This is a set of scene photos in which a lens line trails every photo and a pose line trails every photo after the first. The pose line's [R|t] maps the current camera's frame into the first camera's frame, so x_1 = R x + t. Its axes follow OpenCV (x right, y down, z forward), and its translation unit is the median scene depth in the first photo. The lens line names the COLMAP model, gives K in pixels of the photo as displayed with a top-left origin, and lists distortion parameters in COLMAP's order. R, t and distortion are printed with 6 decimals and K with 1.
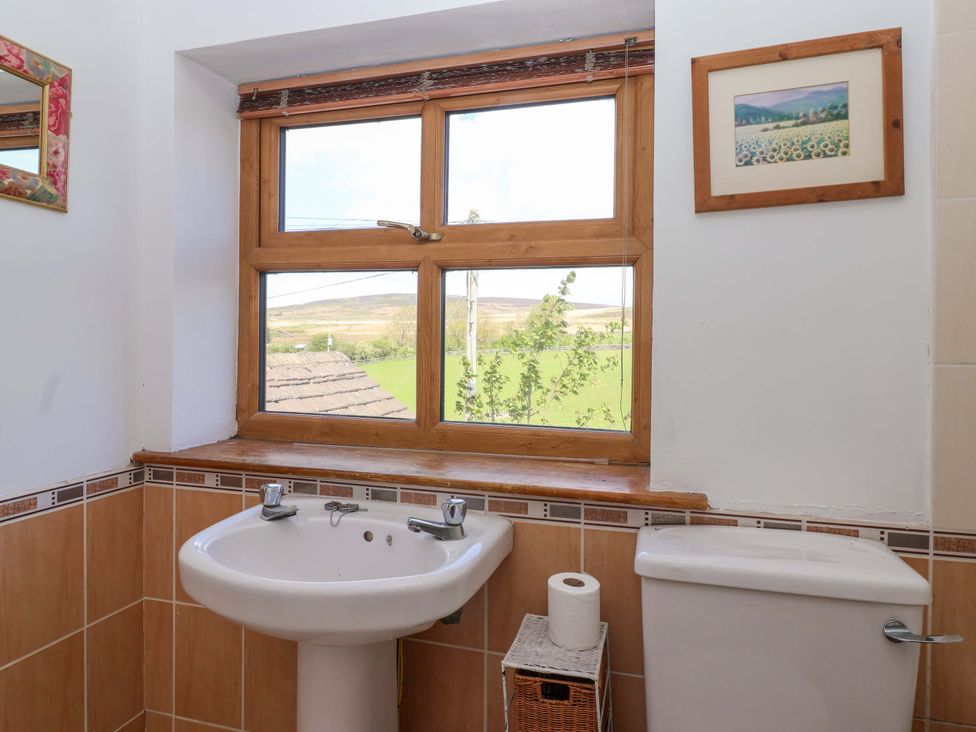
lens RADIAL K [[627.0, 0, 484.0], [0, 627.0, 348.5], [0, 0, 1]] dist [0.003272, -0.002917]
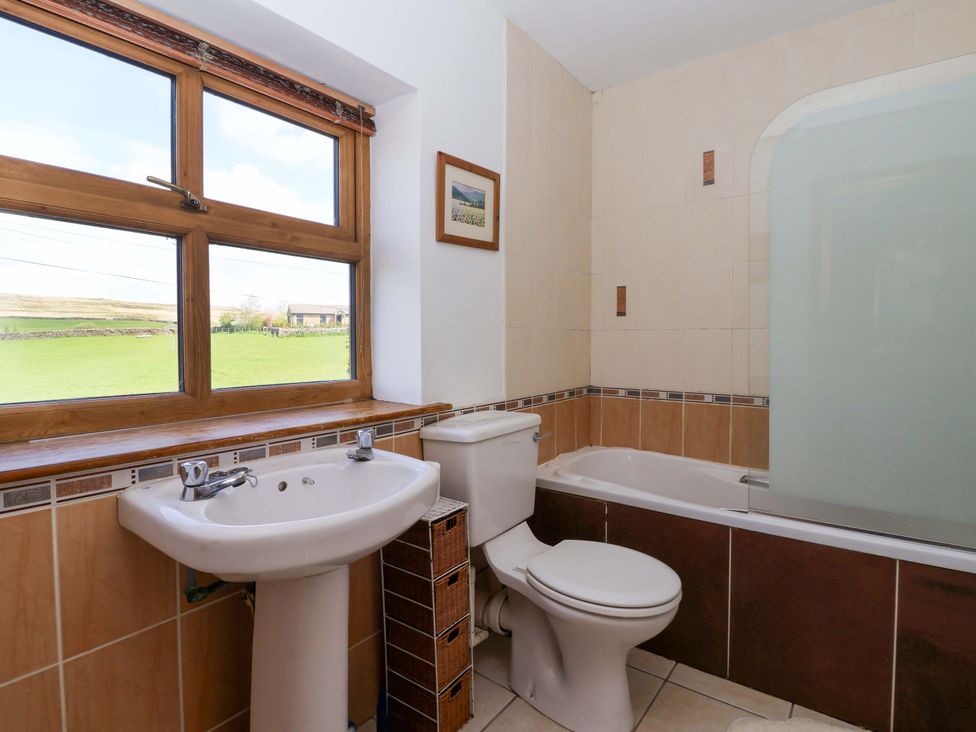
lens RADIAL K [[517.9, 0, 488.1], [0, 517.9, 352.1], [0, 0, 1]] dist [-0.001038, -0.000506]
pose [[0.340078, -0.034526, 0.939763, -0.730284], [0.014826, 0.999398, 0.031352, 0.035673], [-0.940280, 0.003271, 0.340385, 0.288773]]
